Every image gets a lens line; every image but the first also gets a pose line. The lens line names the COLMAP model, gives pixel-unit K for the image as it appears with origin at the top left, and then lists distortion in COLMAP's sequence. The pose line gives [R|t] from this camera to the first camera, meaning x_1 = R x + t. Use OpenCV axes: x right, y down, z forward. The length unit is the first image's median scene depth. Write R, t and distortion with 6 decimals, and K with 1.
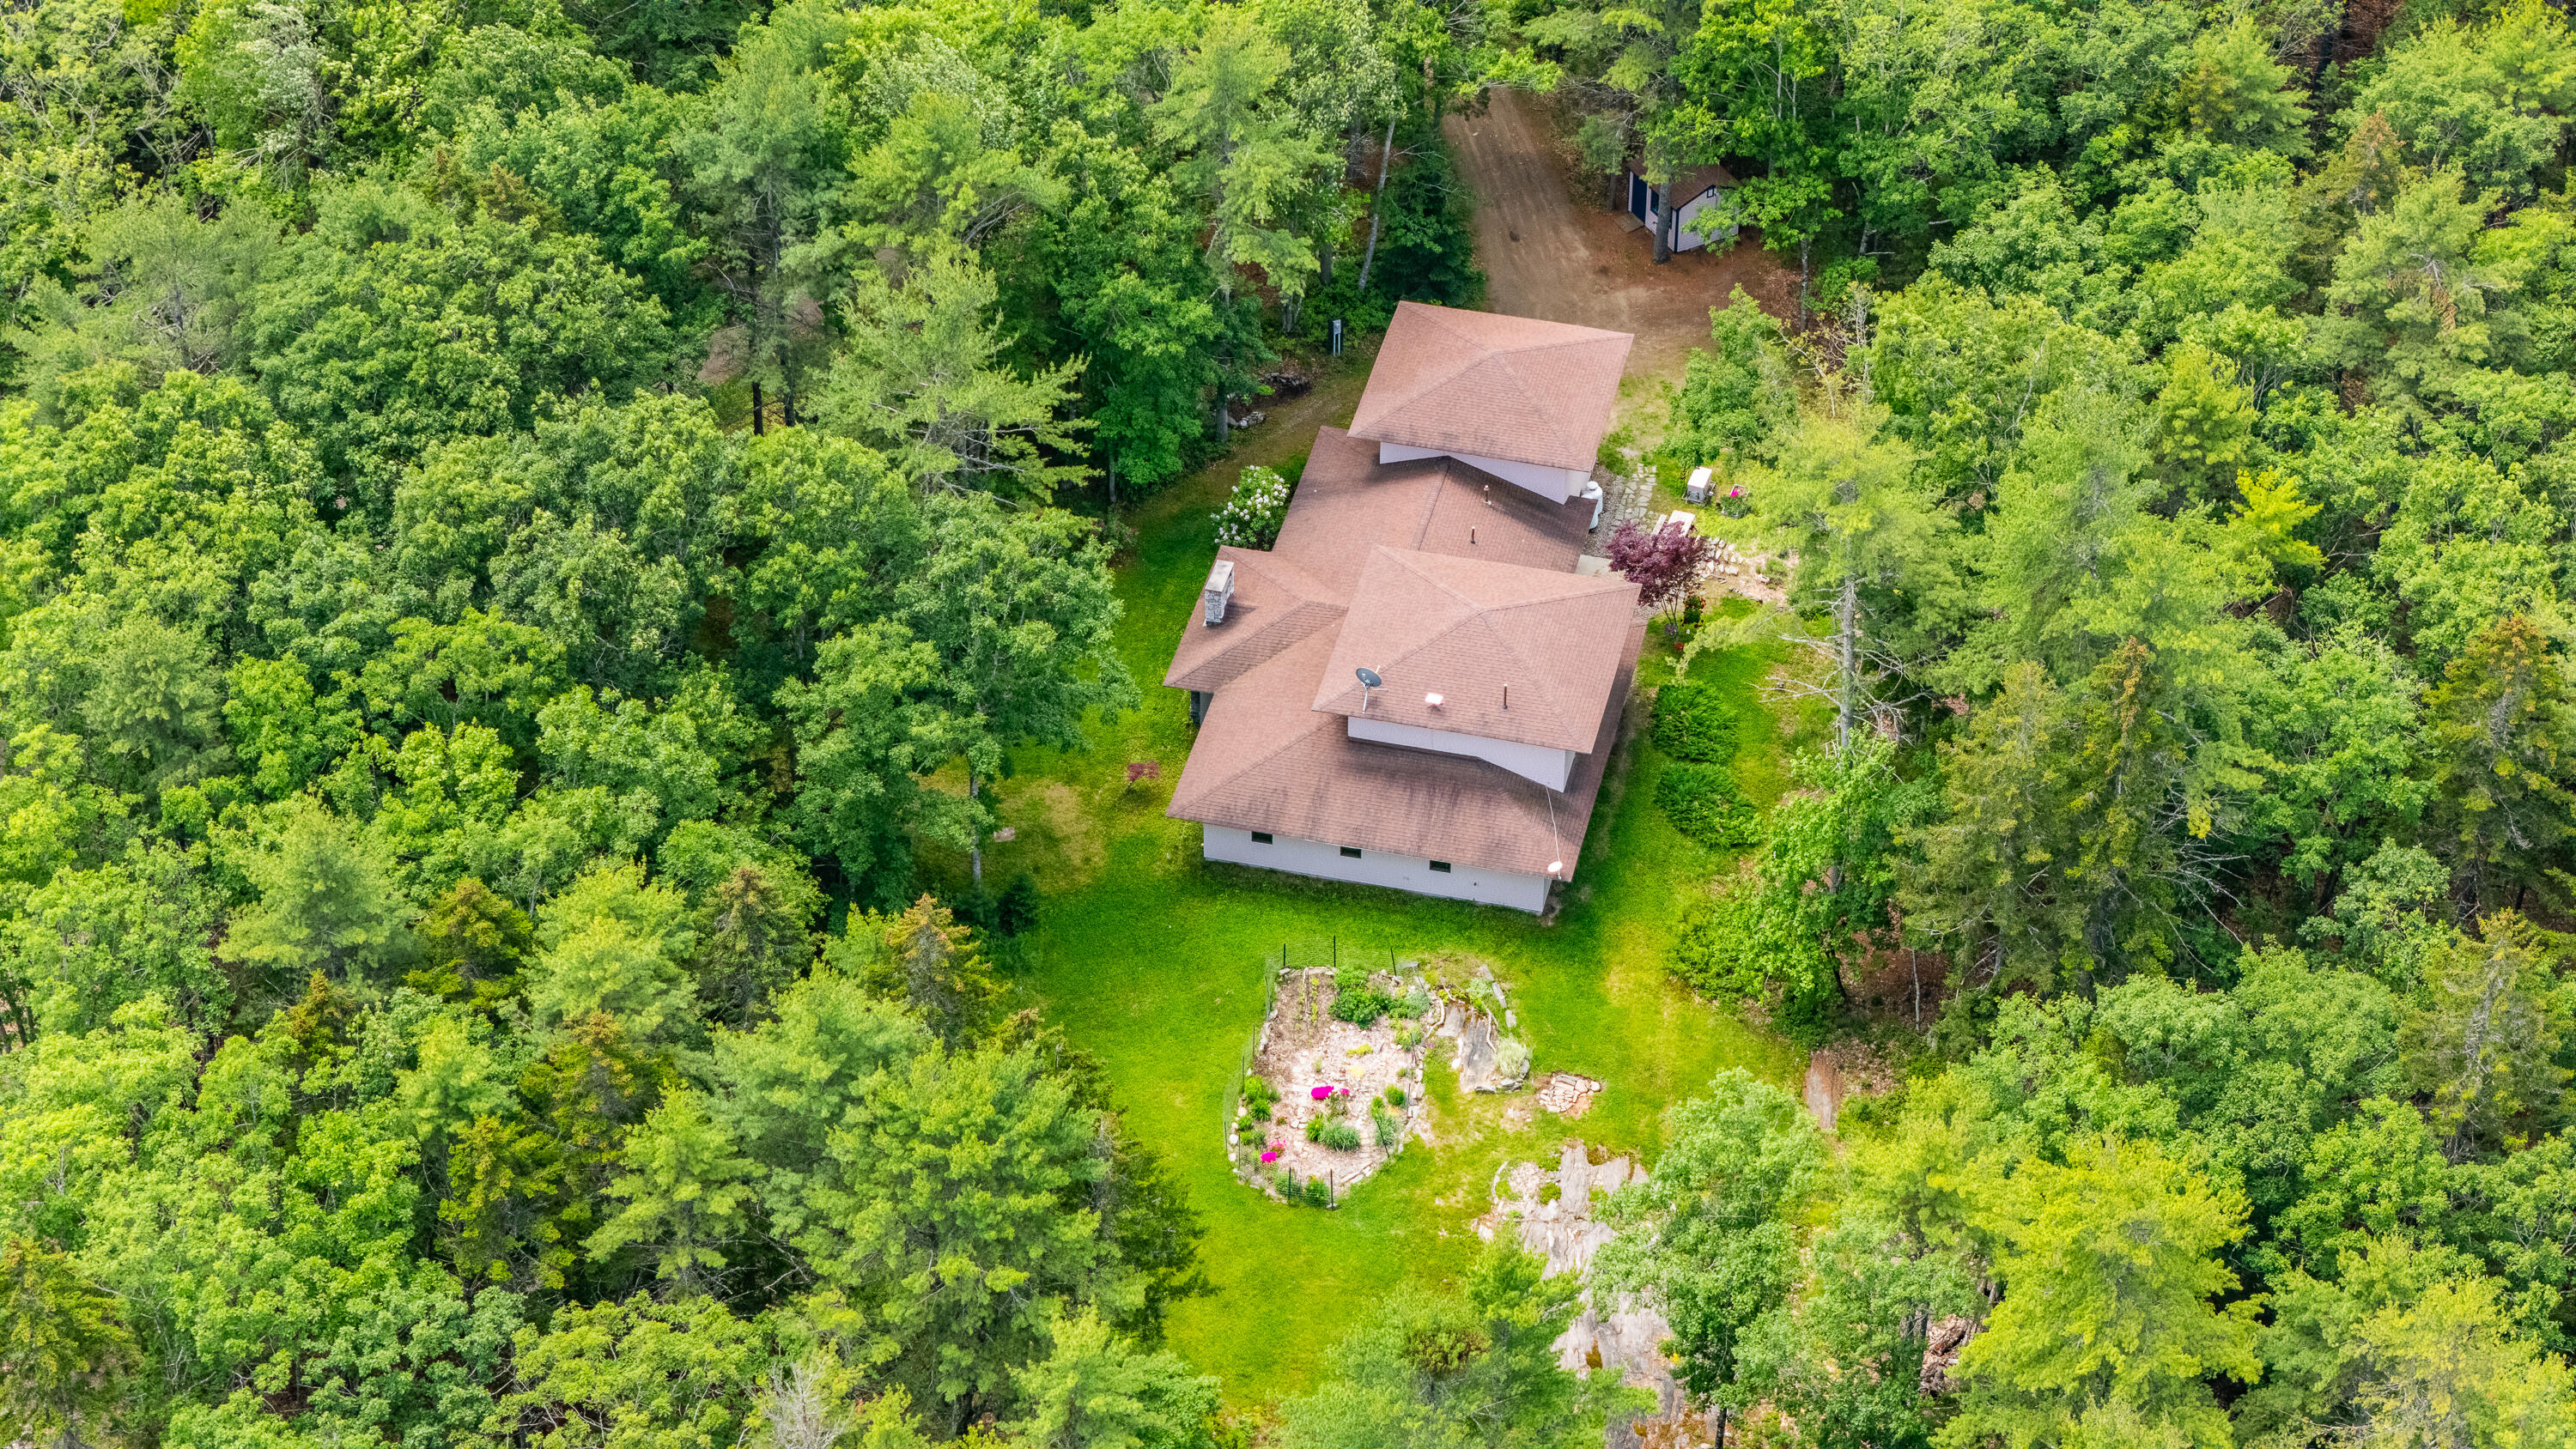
lens RADIAL K [[5182.4, 0, 1288.0], [0, 5182.4, 724.5], [0, 0, 1]] dist [-0.090489, -0.134294]
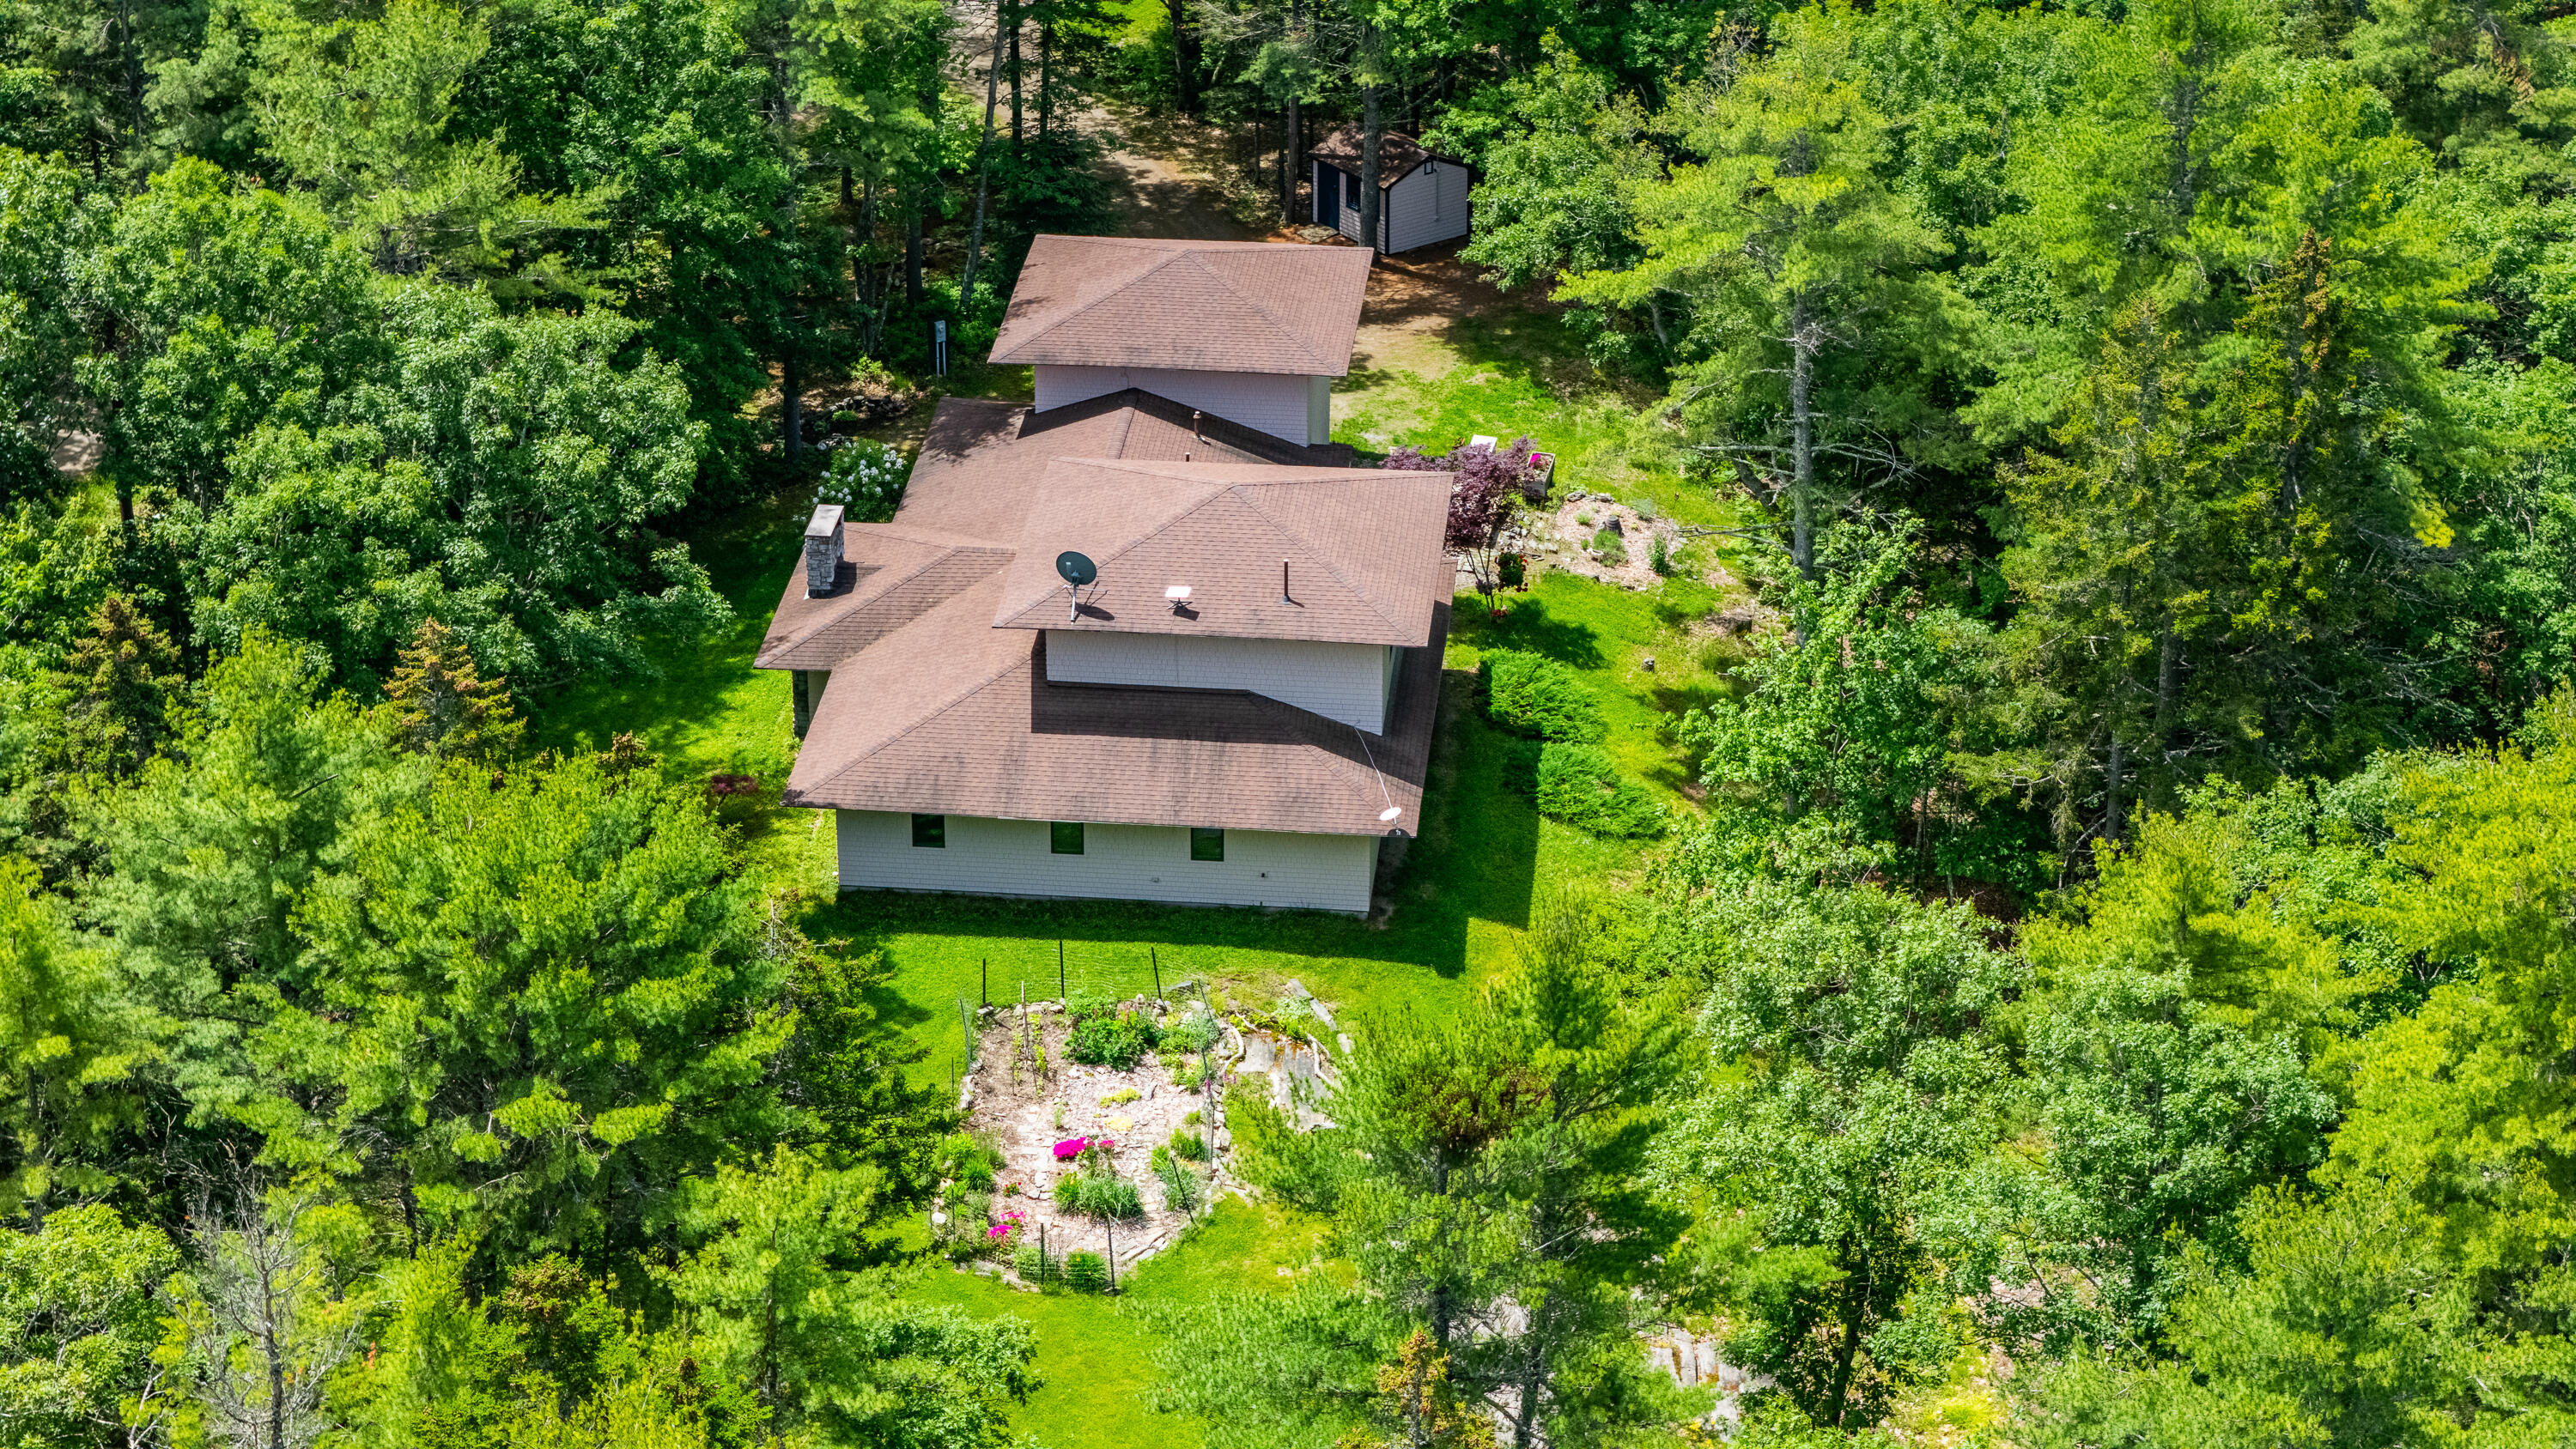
lens RADIAL K [[5182.4, 0, 1288.0], [0, 5182.4, 724.5], [0, 0, 1]] dist [-0.090489, -0.134294]
pose [[0.989693, -0.064493, 0.127860, -0.043433], [0.091363, 0.971894, -0.216968, 0.156547], [-0.110273, 0.226413, 0.967769, 0.373320]]
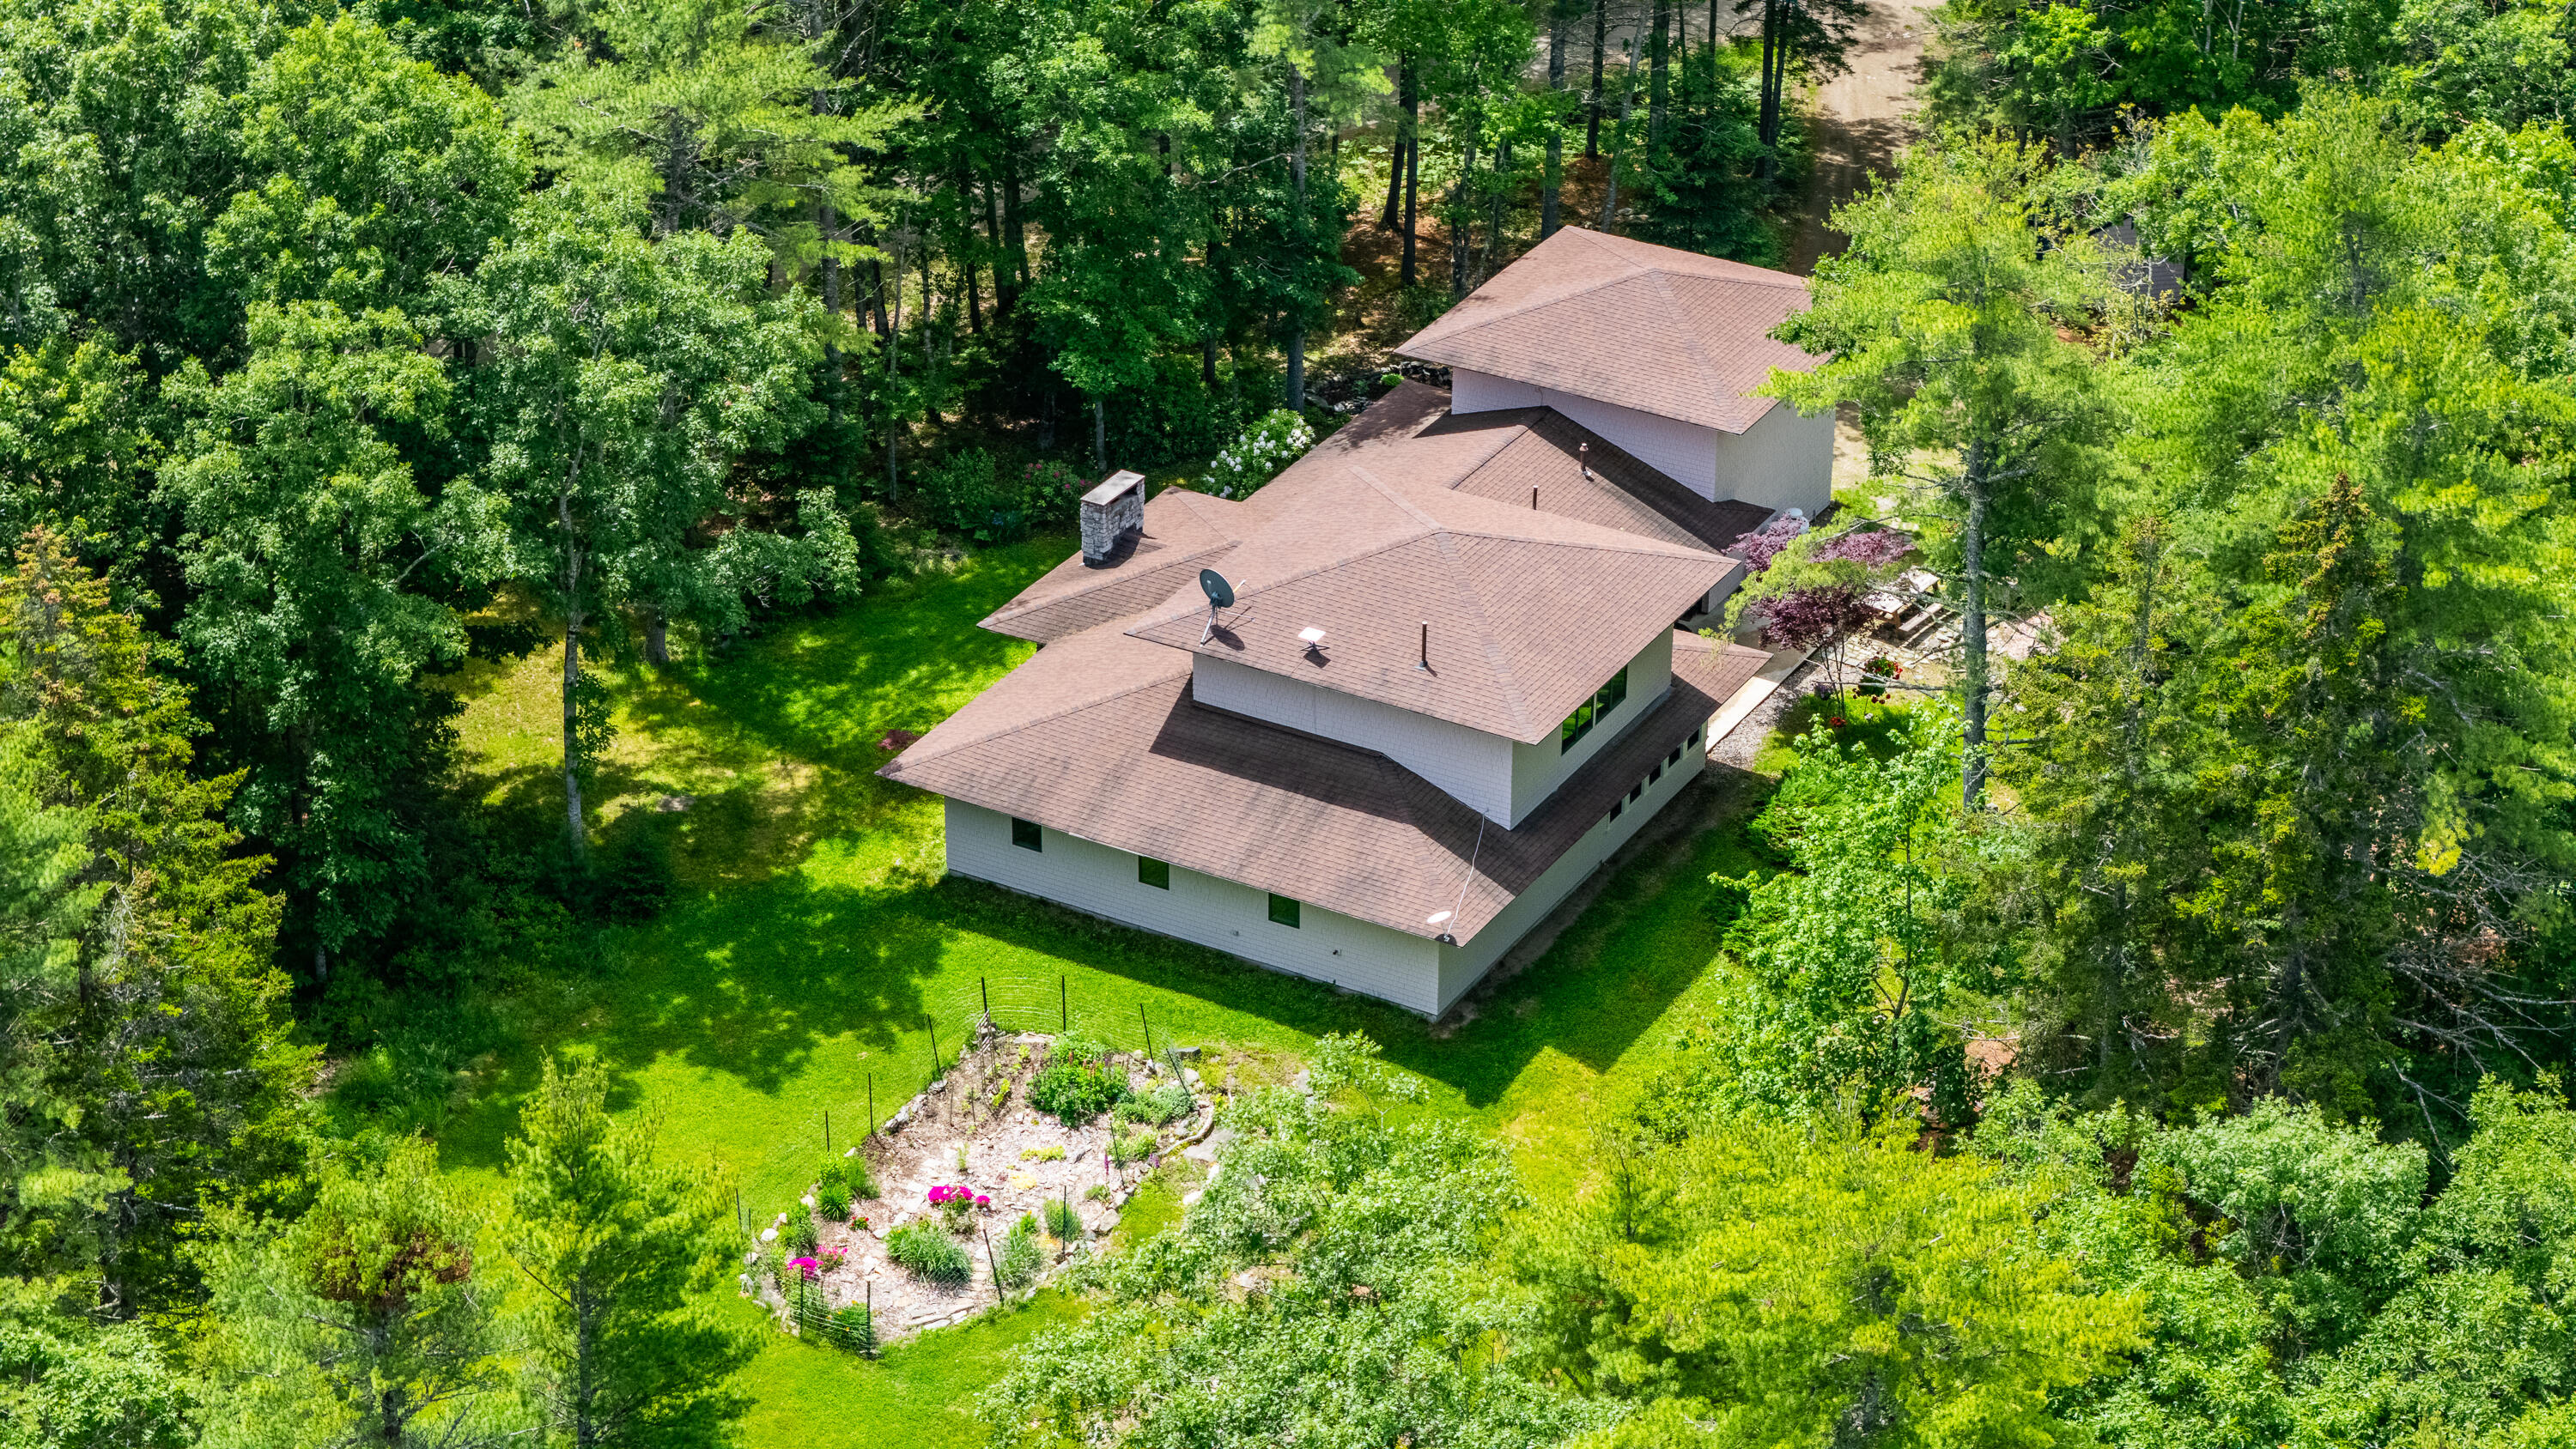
lens RADIAL K [[5182.4, 0, 1288.0], [0, 5182.4, 724.5], [0, 0, 1]] dist [-0.090489, -0.134294]
pose [[0.959362, 0.130664, -0.250104, 0.180801], [-0.177110, 0.968829, -0.173214, 0.112232], [0.219675, 0.210471, 0.952599, 0.429007]]
